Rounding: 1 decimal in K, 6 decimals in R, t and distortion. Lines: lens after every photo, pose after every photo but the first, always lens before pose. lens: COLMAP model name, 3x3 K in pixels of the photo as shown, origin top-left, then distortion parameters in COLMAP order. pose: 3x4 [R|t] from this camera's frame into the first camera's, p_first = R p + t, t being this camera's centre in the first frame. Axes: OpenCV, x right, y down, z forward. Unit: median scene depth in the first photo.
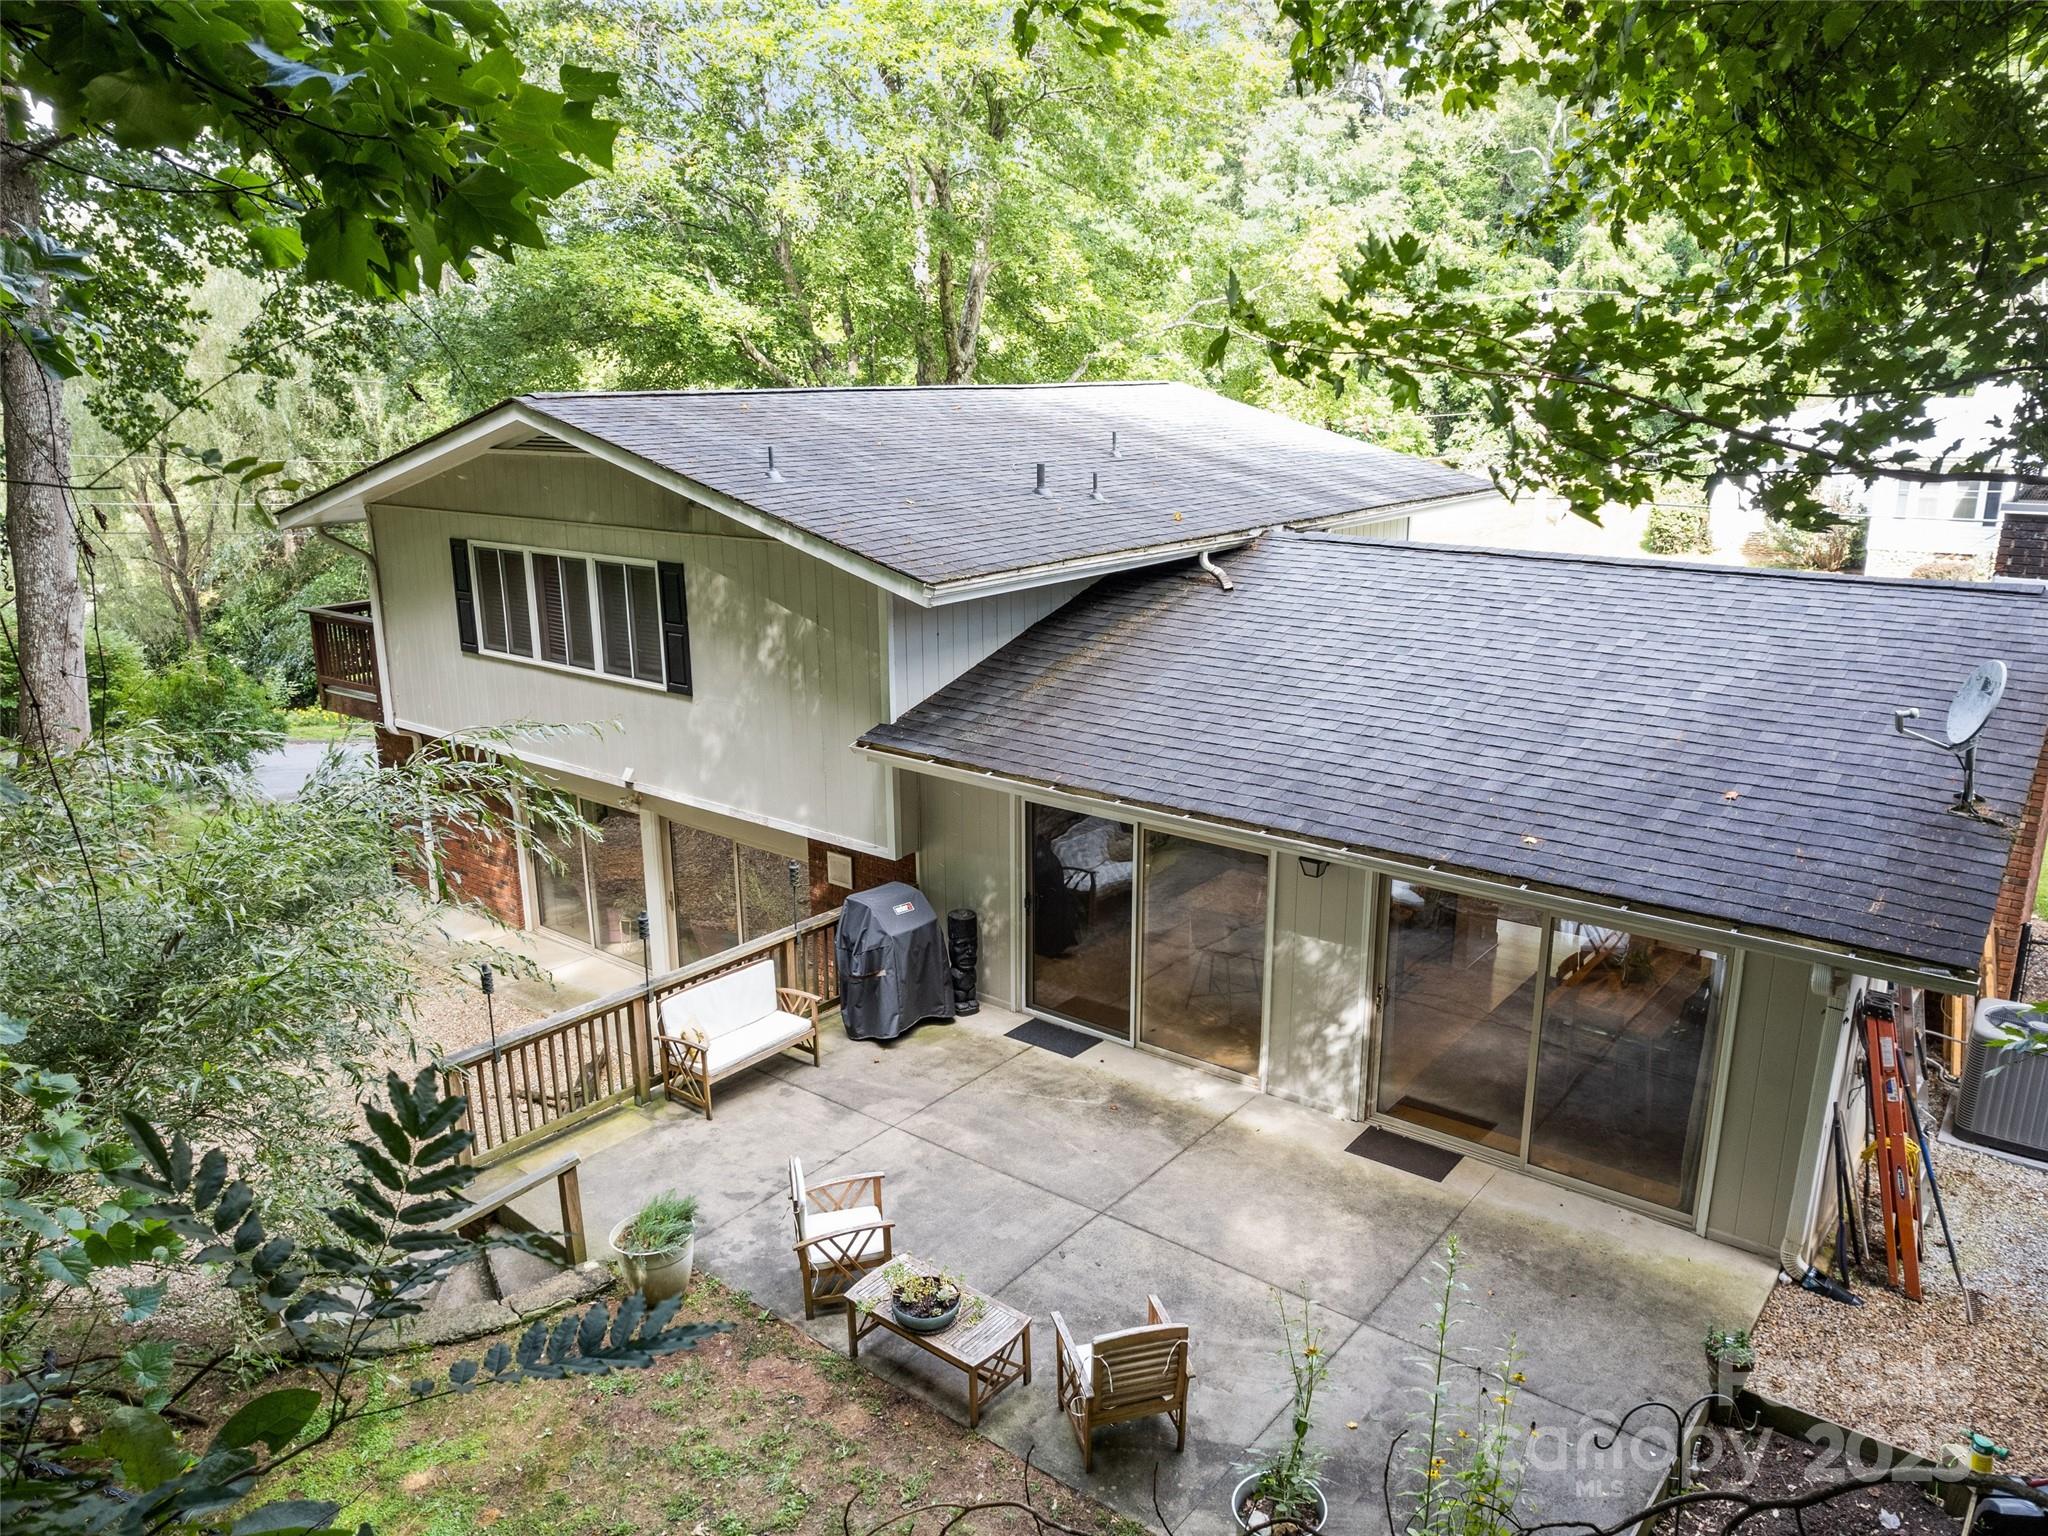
lens RADIAL K [[1478.9, 0, 1022.8], [0, 1478.9, 774.6], [0, 0, 1]] dist [-0.043239, 0.004942]
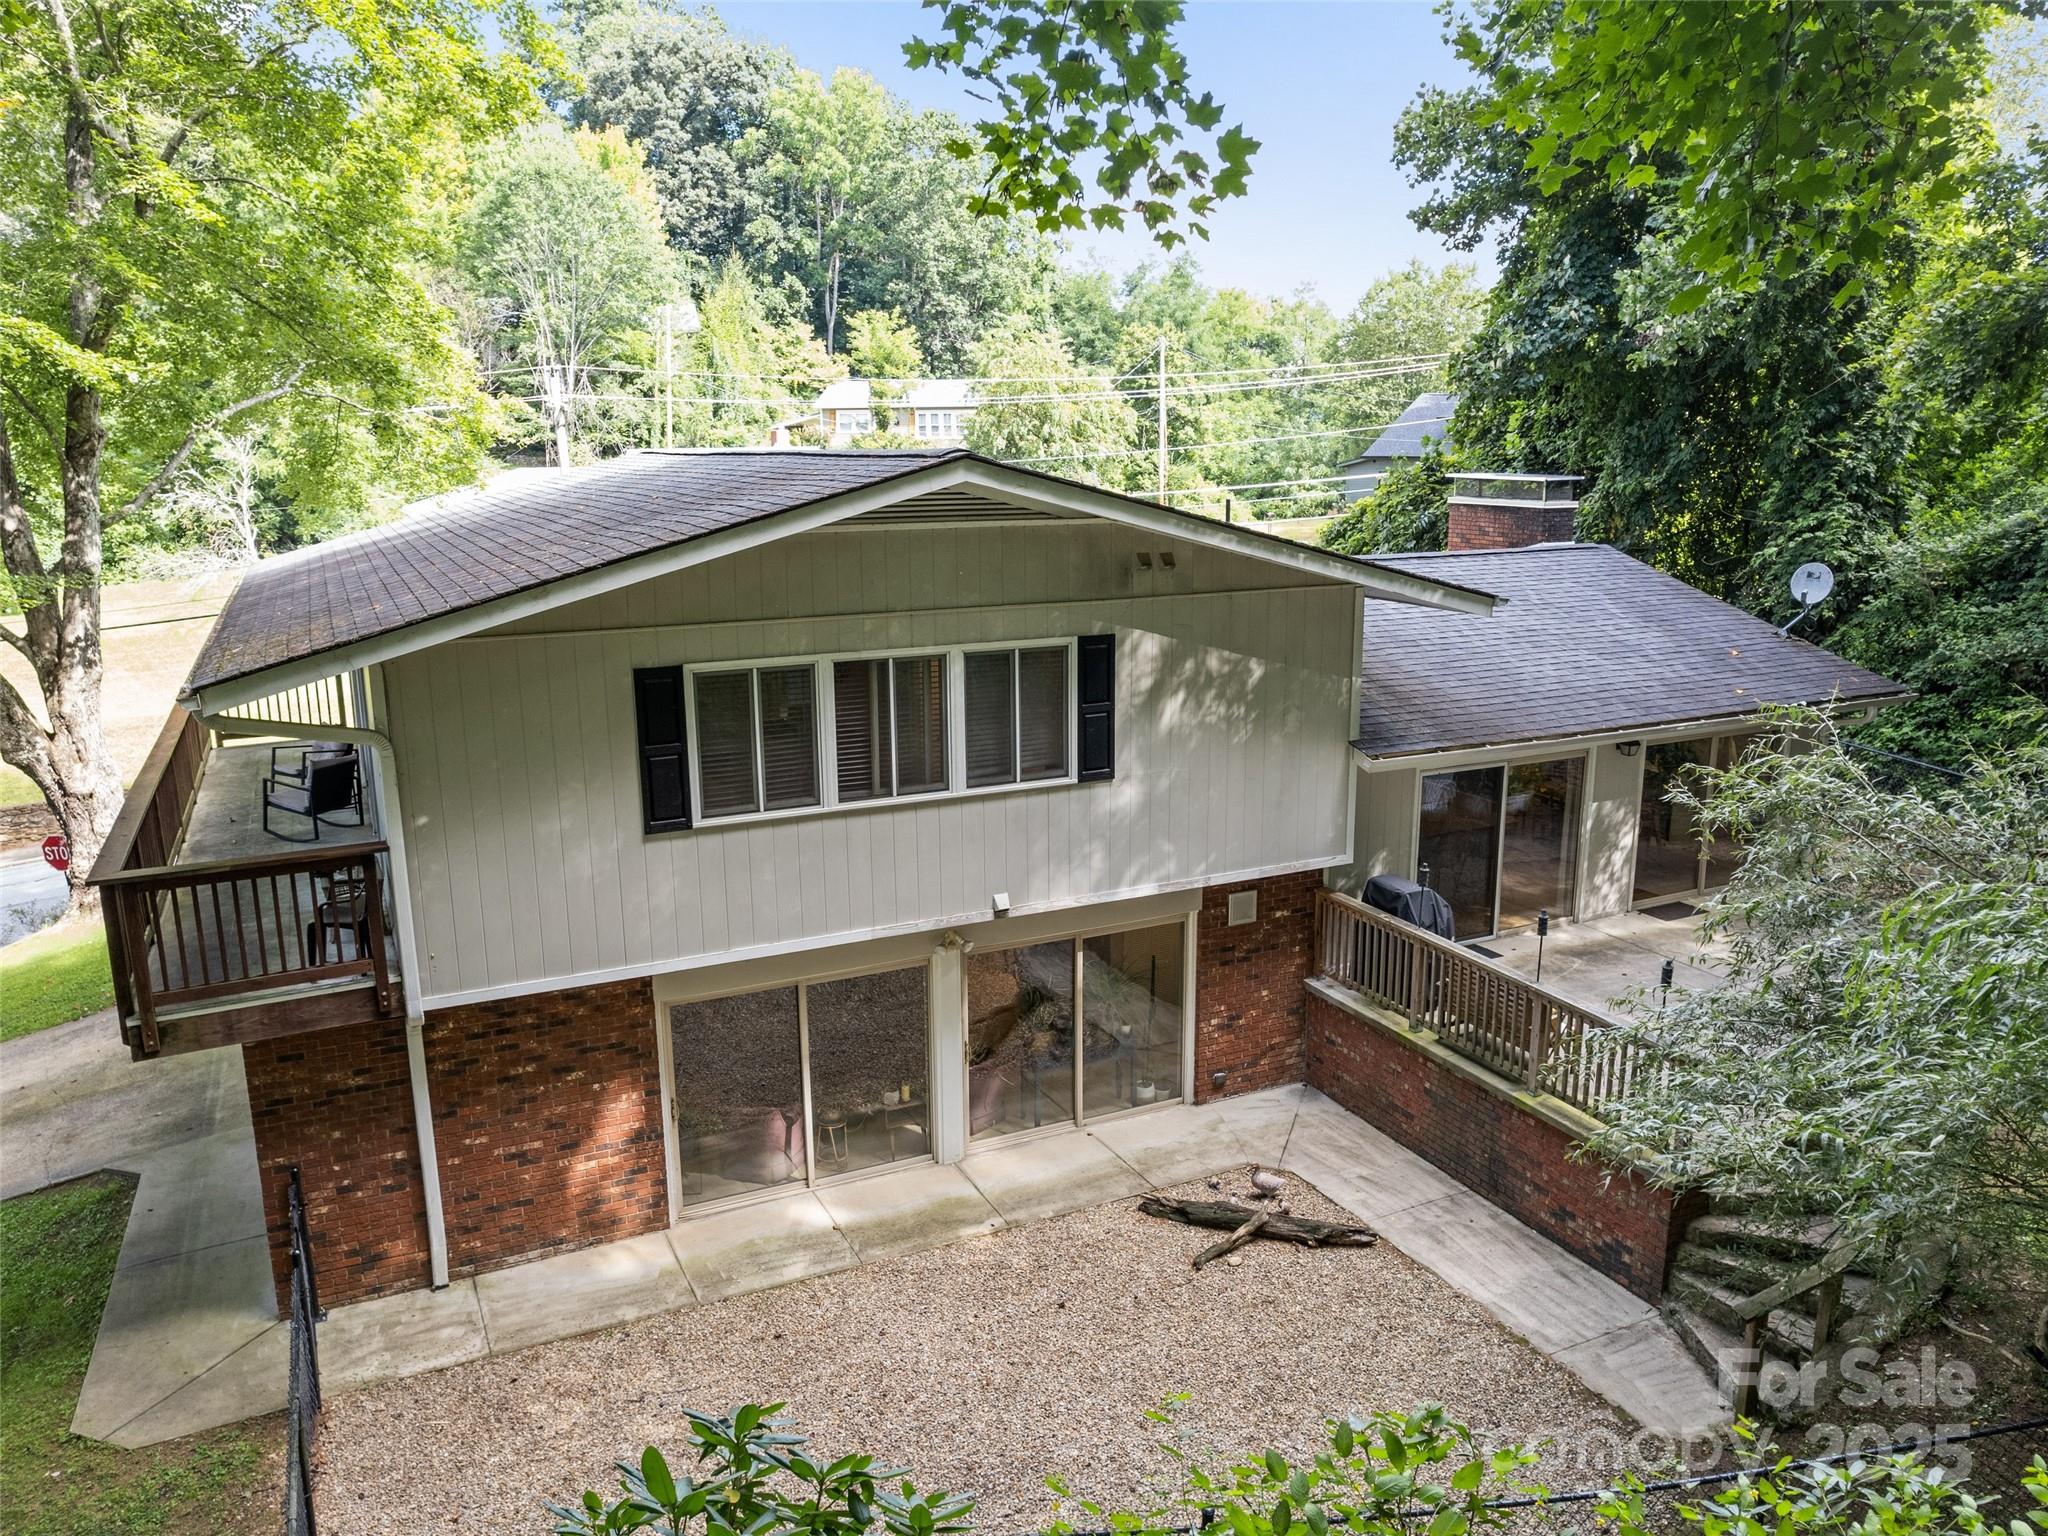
lens RADIAL K [[1478.9, 0, 1025.1], [0, 1478.9, 764.7], [0, 0, 1]] dist [-0.043239, 0.004942]
pose [[0.423229, -0.190566, 0.885755, -0.994719], [0.246456, 0.964980, 0.089850, -0.147616], [-0.871858, 0.180273, 0.455373, 0.592861]]
